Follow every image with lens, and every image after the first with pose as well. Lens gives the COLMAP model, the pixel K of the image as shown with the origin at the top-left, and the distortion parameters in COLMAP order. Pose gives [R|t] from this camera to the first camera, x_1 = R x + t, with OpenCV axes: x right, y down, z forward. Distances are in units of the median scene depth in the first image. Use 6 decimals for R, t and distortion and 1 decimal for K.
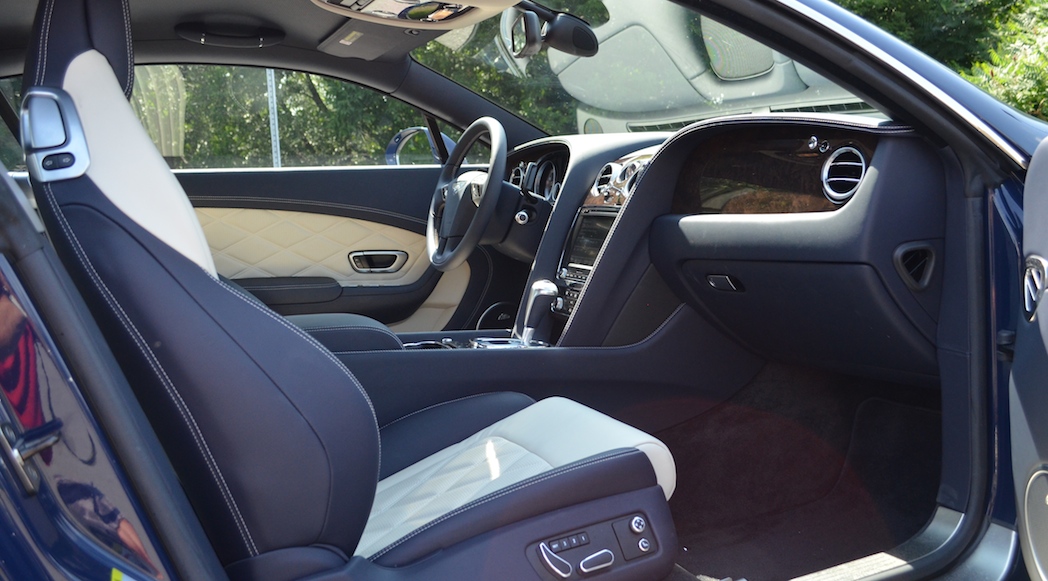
lens RADIAL K [[957.6, 0, 524.0], [0, 957.6, 290.5], [0, 0, 1]] dist [-0.164857, -0.003391]
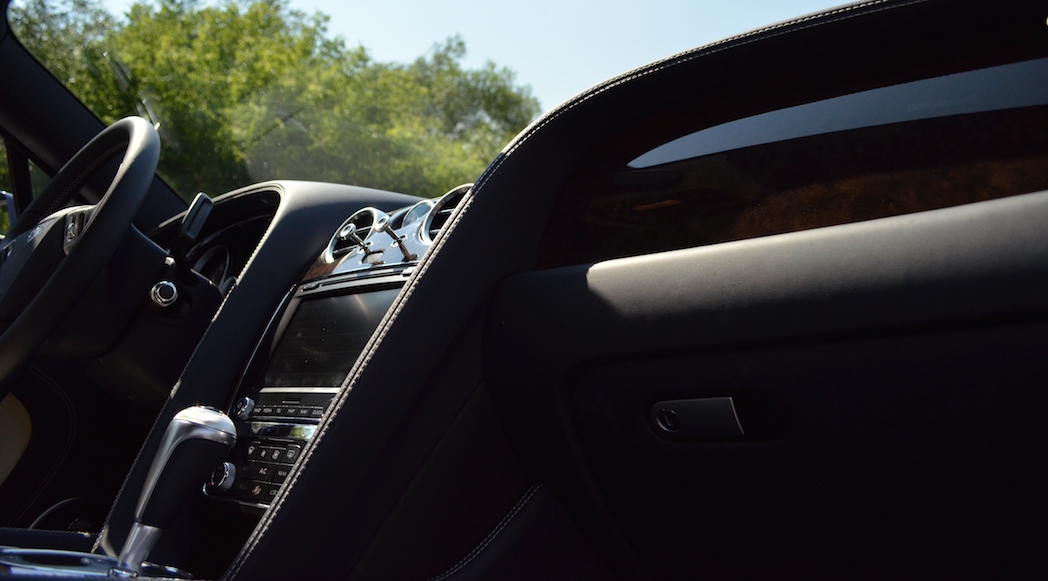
lens RADIAL K [[793.4, 0, 520.8], [0, 793.4, 270.5], [0, 0, 1]] dist [-0.091347, 0.001411]
pose [[0.891009, 0.182326, 0.415764, -0.007208], [-0.032465, 0.939055, -0.342231, 0.041833], [-0.452823, 0.291433, 0.842626, 0.625546]]
